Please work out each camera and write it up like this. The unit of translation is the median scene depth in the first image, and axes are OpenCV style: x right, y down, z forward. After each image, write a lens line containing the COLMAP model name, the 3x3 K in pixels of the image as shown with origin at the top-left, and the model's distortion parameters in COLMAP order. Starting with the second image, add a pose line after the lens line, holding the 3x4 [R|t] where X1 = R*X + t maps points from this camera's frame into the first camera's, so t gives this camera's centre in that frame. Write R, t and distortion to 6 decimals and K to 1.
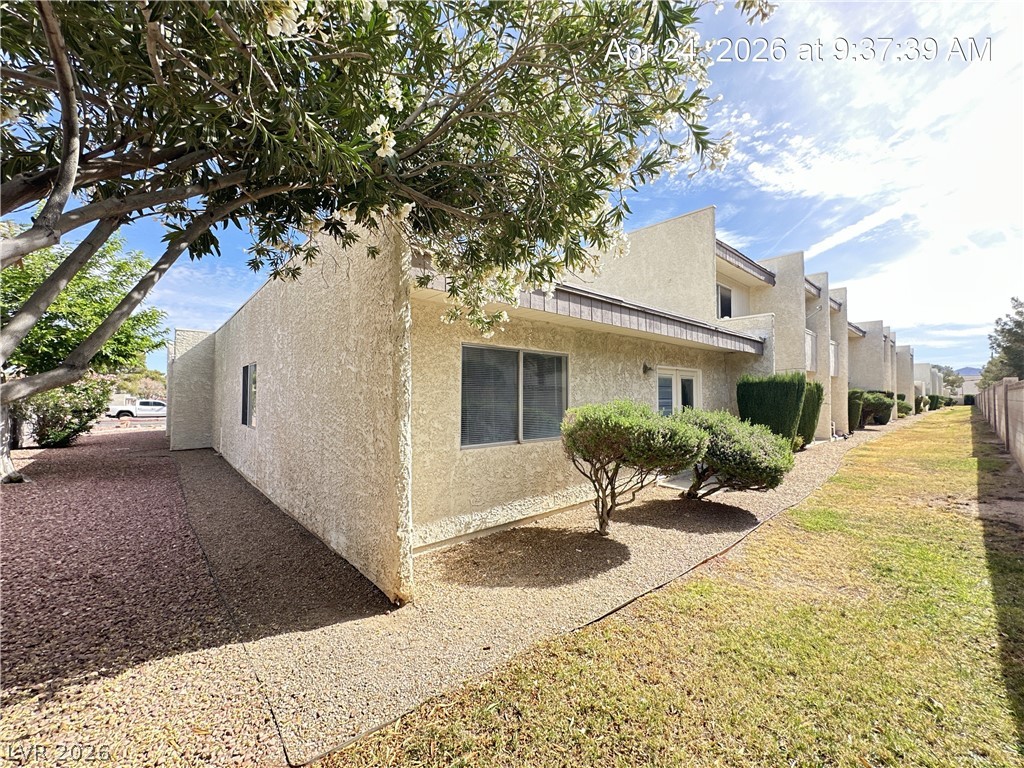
lens RADIAL K [[408.1, 0, 511.5], [0, 408.1, 386.1], [0, 0, 1]] dist [-0.001477, 0.000511]
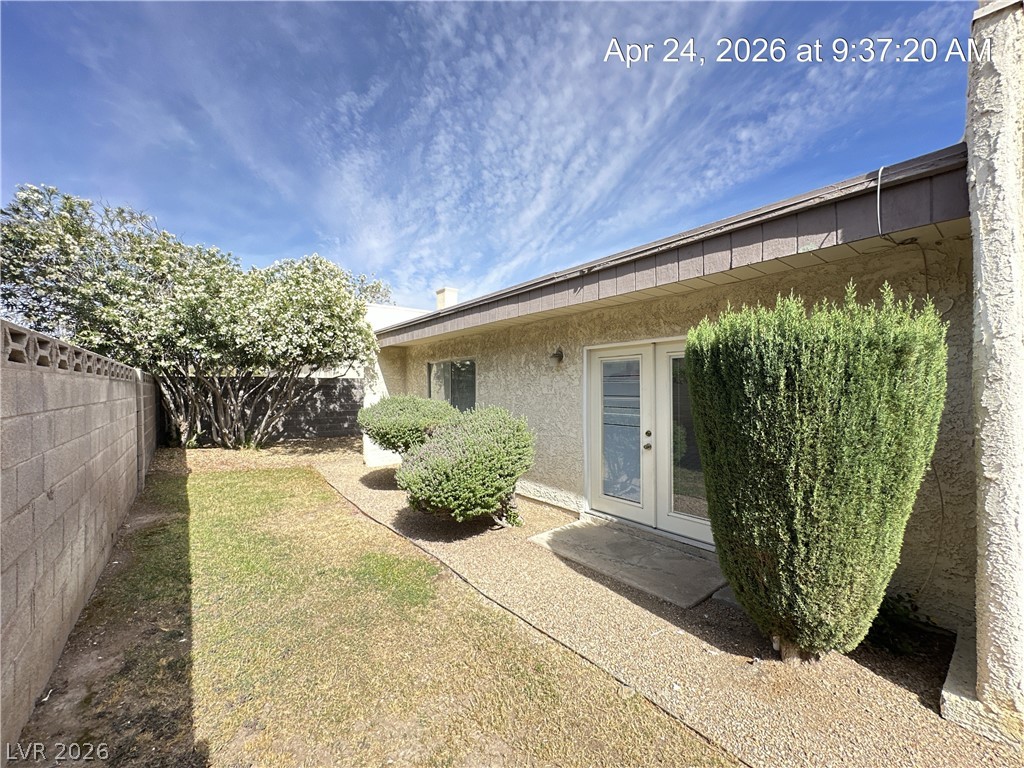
lens RADIAL K [[408.1, 0, 511.5], [0, 408.1, 385.5], [0, 0, 1]] dist [-0.001477, 0.000511]
pose [[-0.052897, -0.007155, -0.998574, 1.244990], [0.027272, 0.999591, -0.008607, 0.019591], [0.998228, -0.027688, -0.052680, 1.078767]]
